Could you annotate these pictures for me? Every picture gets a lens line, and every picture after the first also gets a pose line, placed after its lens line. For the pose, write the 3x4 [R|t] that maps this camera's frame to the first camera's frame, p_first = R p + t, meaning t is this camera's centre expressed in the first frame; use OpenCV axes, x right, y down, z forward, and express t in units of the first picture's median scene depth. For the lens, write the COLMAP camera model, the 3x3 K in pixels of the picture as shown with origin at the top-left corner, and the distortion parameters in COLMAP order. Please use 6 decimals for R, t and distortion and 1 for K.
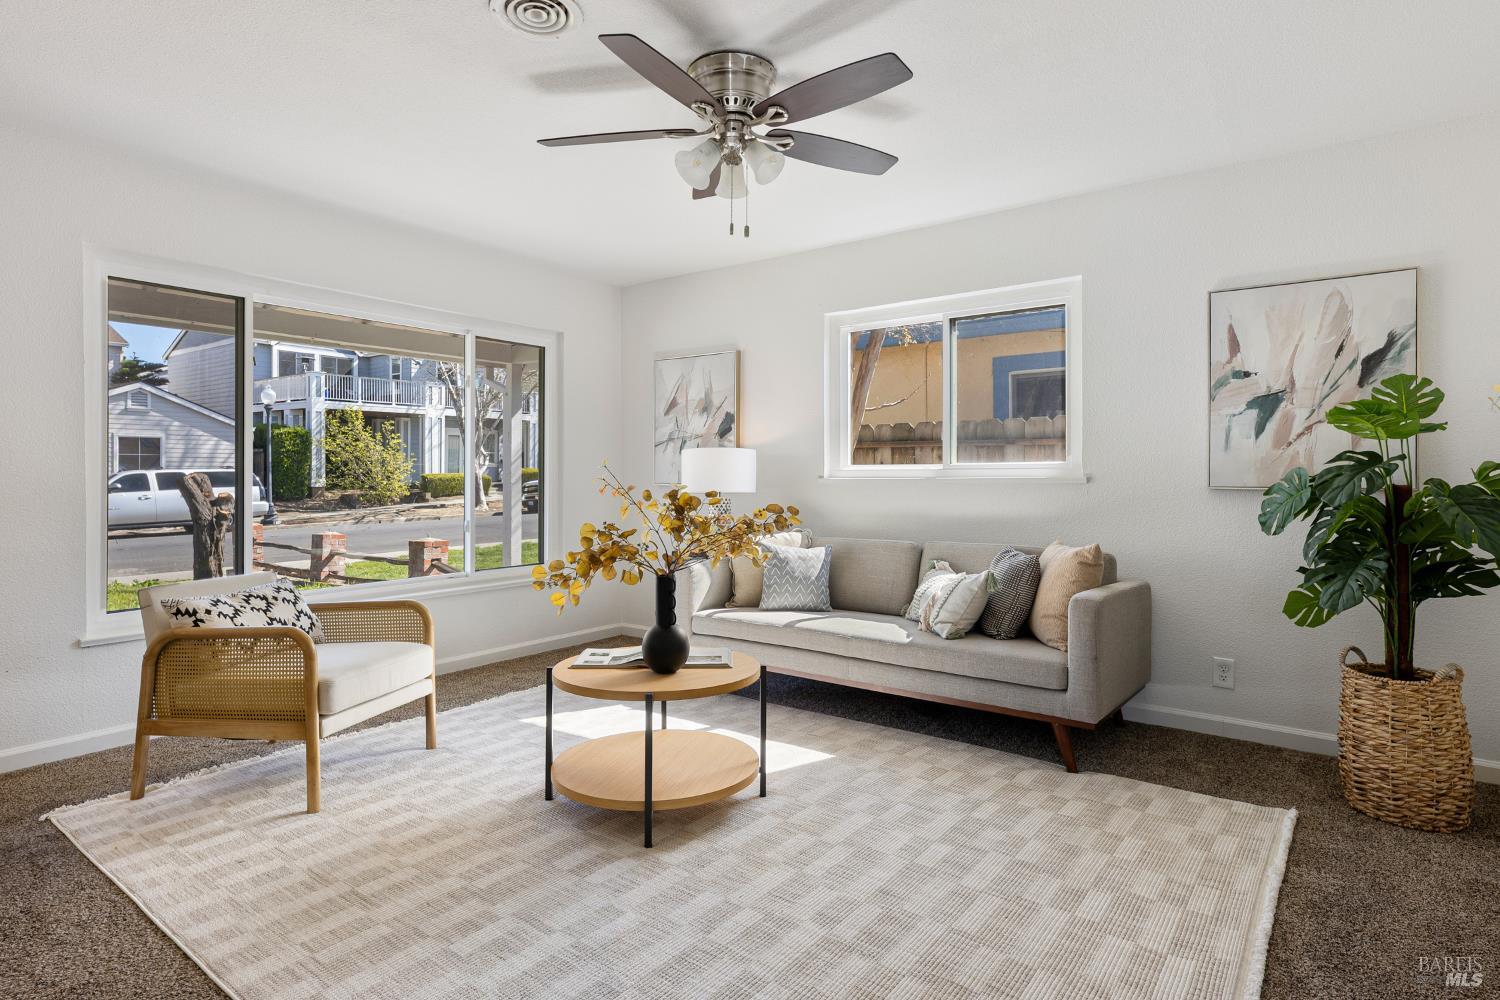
lens RADIAL K [[782.8, 0, 753.2], [0, 782.8, 473.9], [0, 0, 1]] dist [-0.001697, 0.000140]
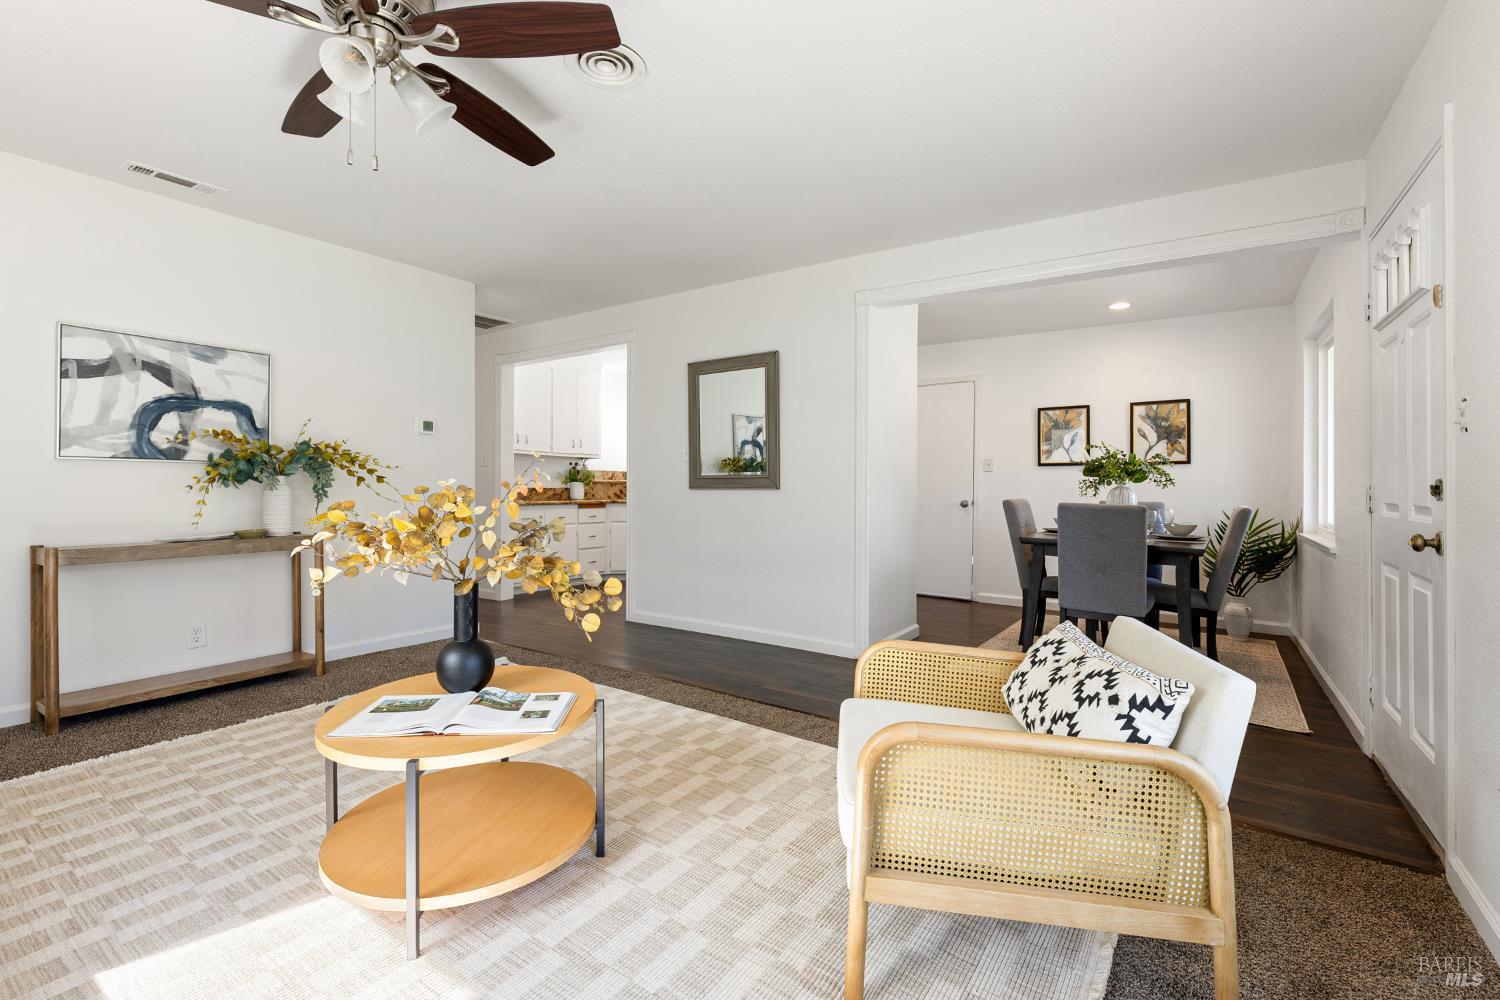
lens RADIAL K [[653.7, 0, 745.6], [0, 653.7, 490.8], [0, 0, 1]] dist [-0.000752, -0.000257]
pose [[-0.999383, -0.003624, -0.034931, -0.353204], [-0.004047, 0.999919, 0.012044, 0.013761], [0.034884, 0.012178, -0.999317, 1.535683]]
